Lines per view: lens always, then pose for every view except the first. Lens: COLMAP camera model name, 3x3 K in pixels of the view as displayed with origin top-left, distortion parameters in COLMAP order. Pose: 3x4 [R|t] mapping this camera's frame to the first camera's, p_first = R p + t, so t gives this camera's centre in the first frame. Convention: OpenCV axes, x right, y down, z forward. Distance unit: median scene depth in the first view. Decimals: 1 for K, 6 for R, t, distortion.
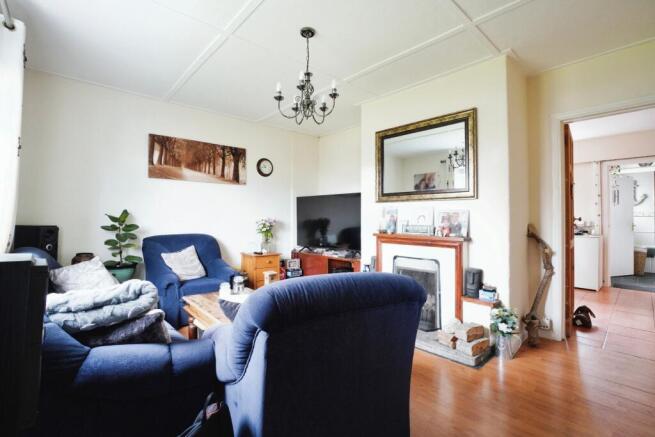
lens RADIAL K [[304.4, 0, 327.5], [0, 304.4, 218.5], [0, 0, 1]] dist [-0.046118, 0.018109]
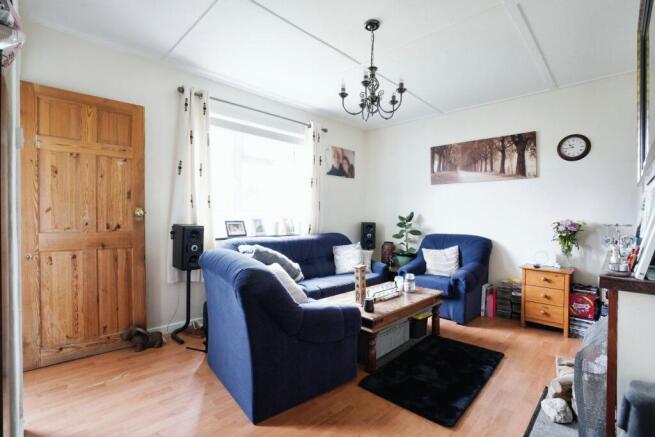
lens RADIAL K [[304.4, 0, 327.5], [0, 304.4, 218.5], [0, 0, 1]] dist [-0.046118, 0.018109]
pose [[0.088408, 0.005175, -0.996071, 0.507046], [-0.009977, 0.999941, 0.004309, -0.002321], [0.996034, 0.009557, 0.088454, 0.441180]]
